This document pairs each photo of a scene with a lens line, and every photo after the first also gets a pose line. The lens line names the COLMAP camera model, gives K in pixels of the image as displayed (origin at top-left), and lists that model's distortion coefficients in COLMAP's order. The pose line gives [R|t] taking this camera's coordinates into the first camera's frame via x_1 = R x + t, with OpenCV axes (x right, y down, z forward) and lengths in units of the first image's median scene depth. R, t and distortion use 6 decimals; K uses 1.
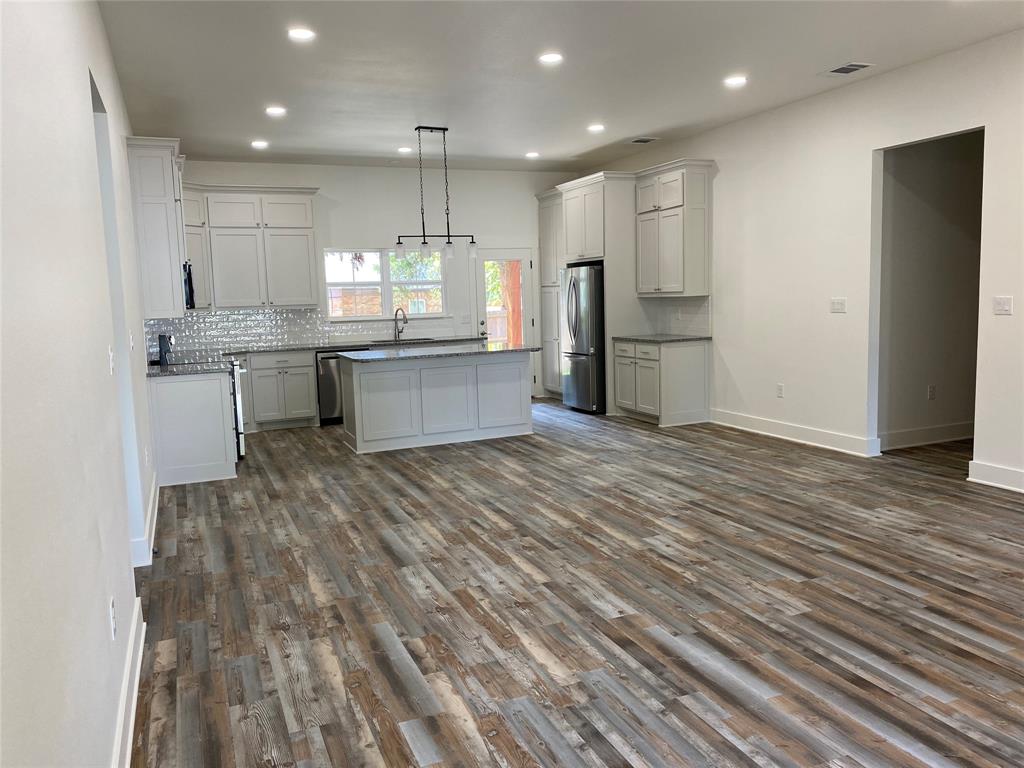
lens RADIAL K [[783.8, 0, 512.7], [0, 783.8, 384.8], [0, 0, 1]] dist [-0.001298, -0.006972]
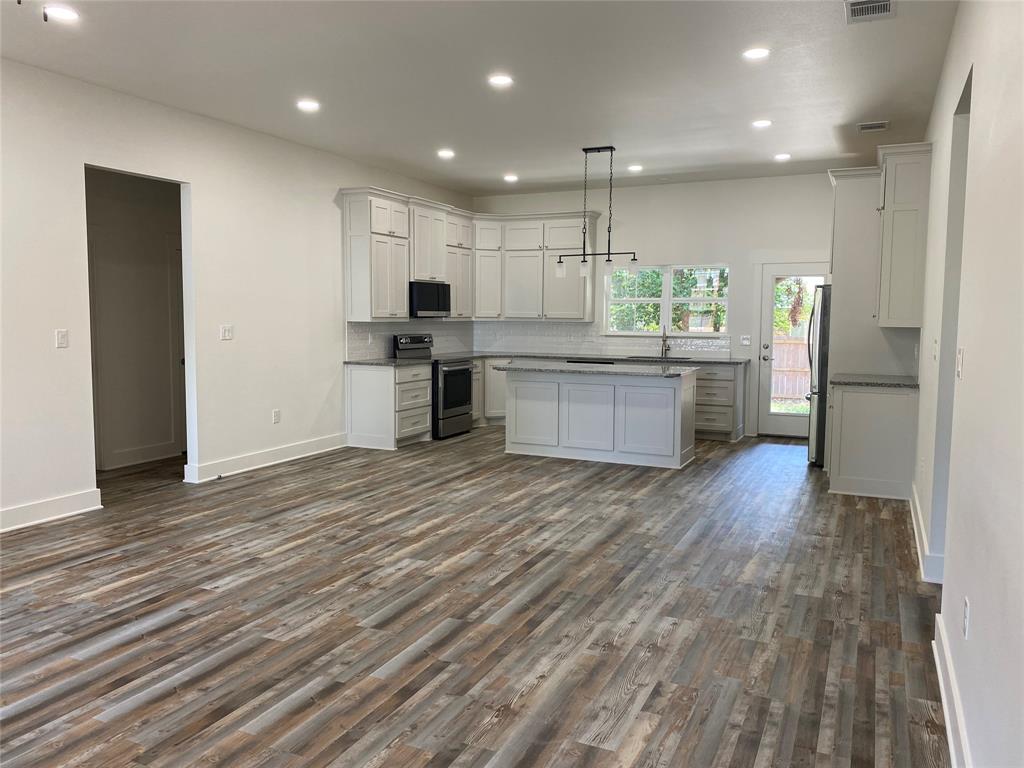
lens RADIAL K [[783.8, 0, 511.4], [0, 783.8, 384.0], [0, 0, 1]] dist [-0.001298, -0.006972]
pose [[0.669342, 0.104097, -0.735626, 1.062526], [-0.116342, 0.992606, 0.034603, -0.083335], [0.733789, 0.062423, 0.676504, 0.443539]]
